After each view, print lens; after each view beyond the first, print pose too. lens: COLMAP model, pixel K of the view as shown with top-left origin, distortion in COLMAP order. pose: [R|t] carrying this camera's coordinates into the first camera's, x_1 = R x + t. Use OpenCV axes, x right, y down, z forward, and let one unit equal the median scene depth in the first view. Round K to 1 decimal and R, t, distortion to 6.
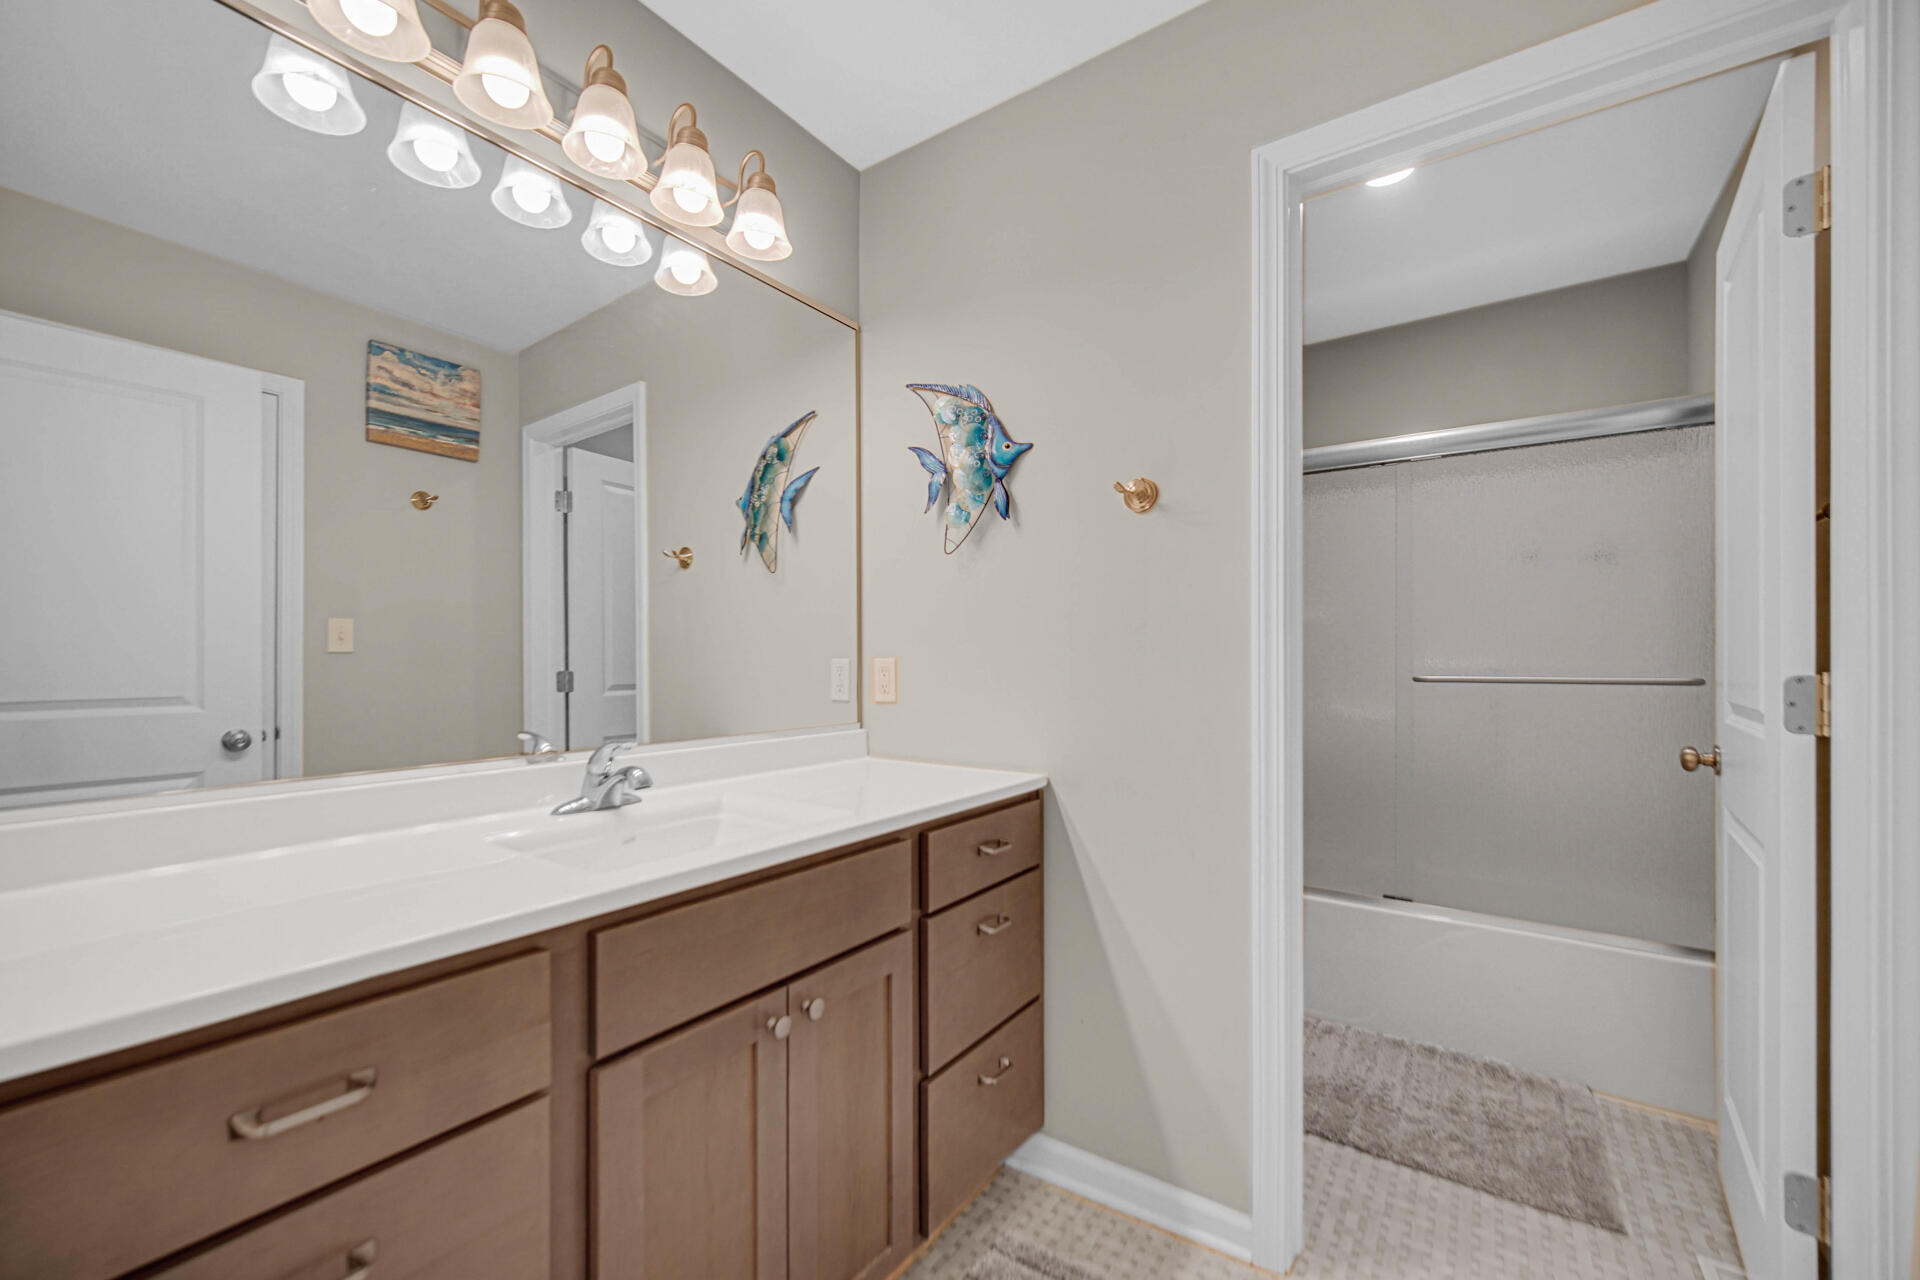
lens RADIAL K [[756.0, 0, 958.5], [0, 756.0, 648.1], [0, 0, 1]] dist [0.002375, -0.004957]
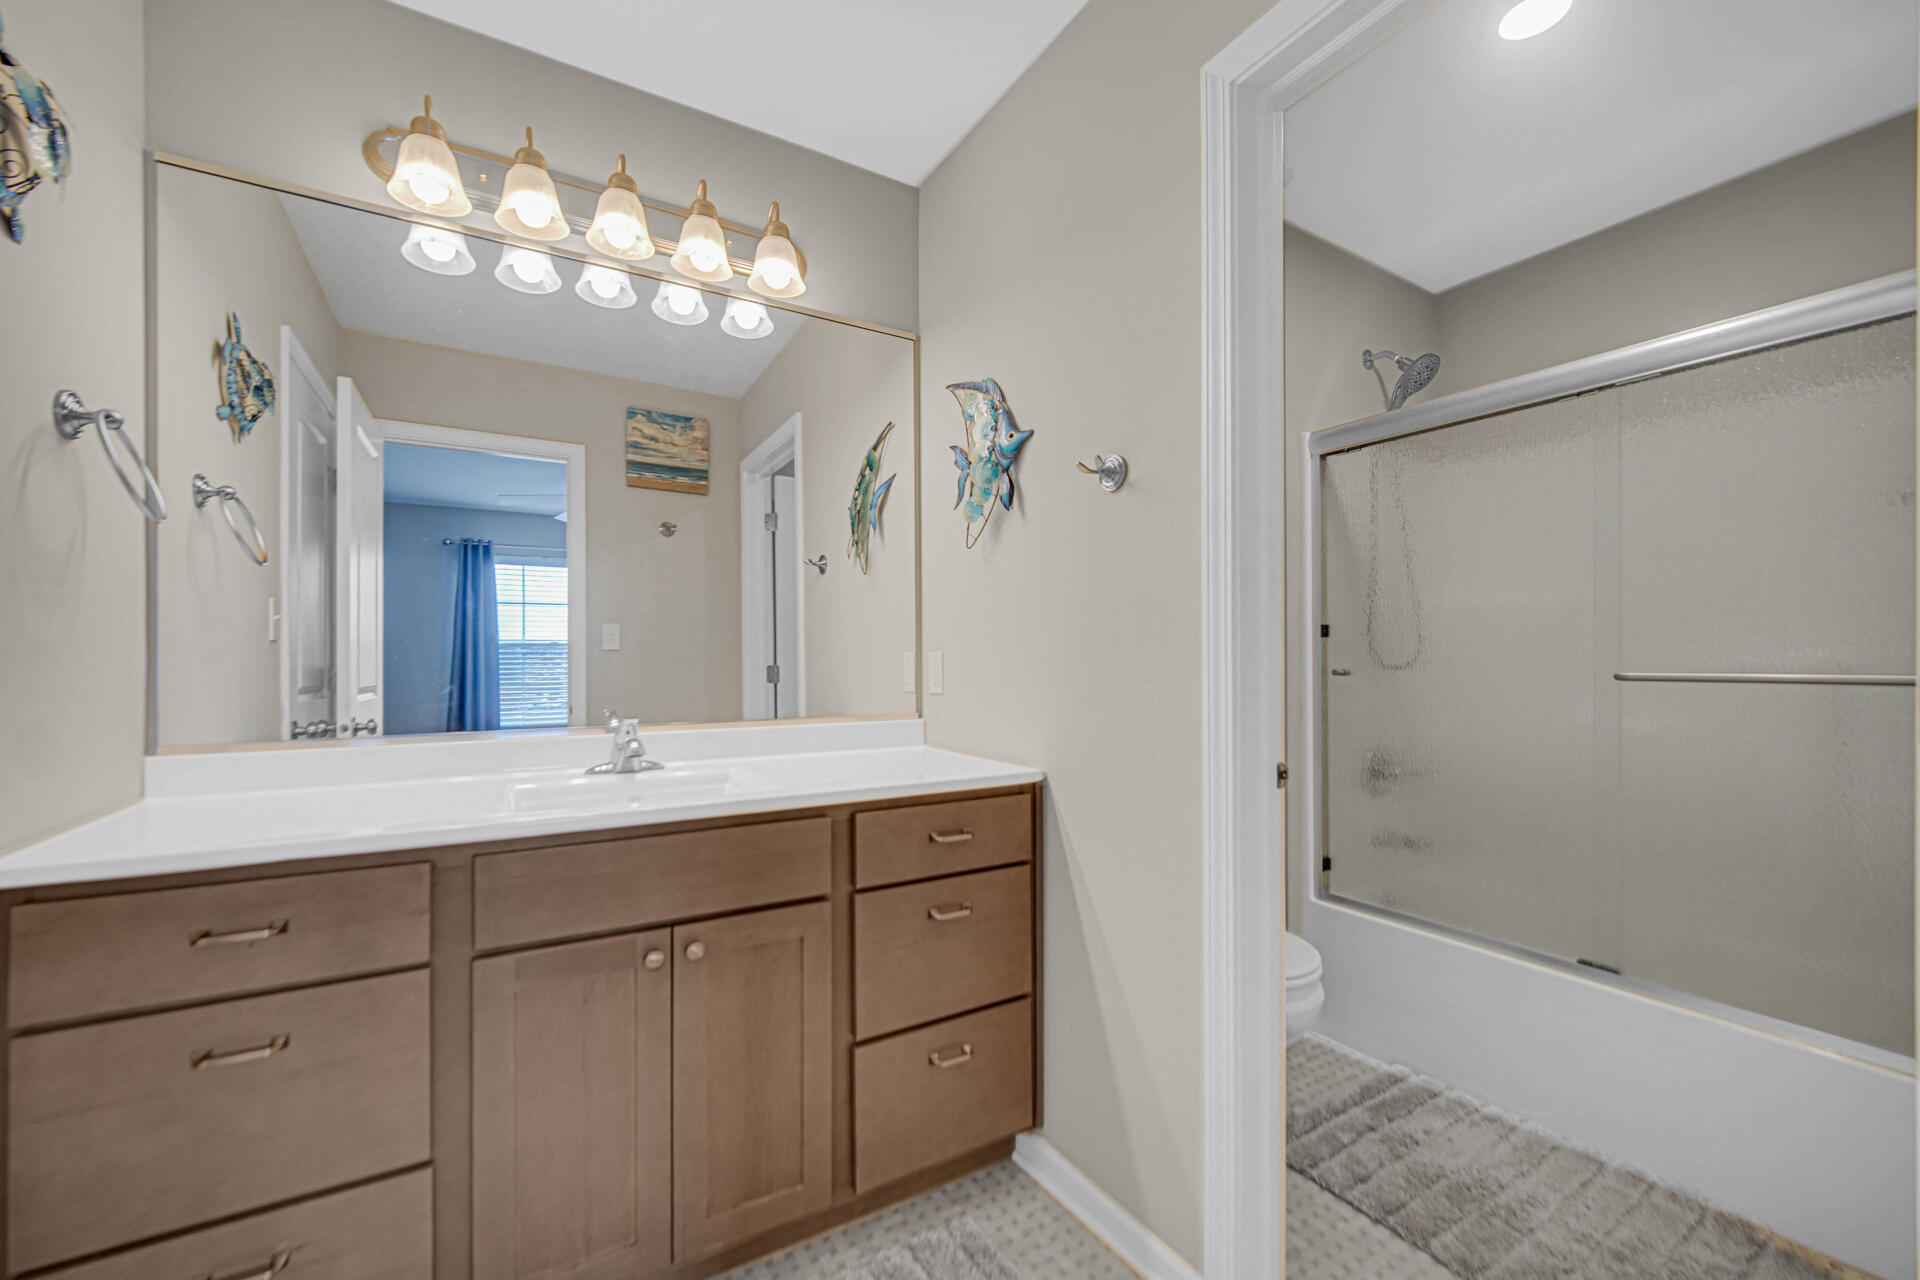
lens RADIAL K [[759.5, 0, 960.8], [0, 759.5, 650.8], [0, 0, 1]] dist [-0.002780, 0.000074]
pose [[0.914423, -0.005382, -0.404725, 0.367904], [0.007493, 0.999965, 0.003633, 0.009004], [0.404691, -0.006355, 0.914431, 0.058619]]
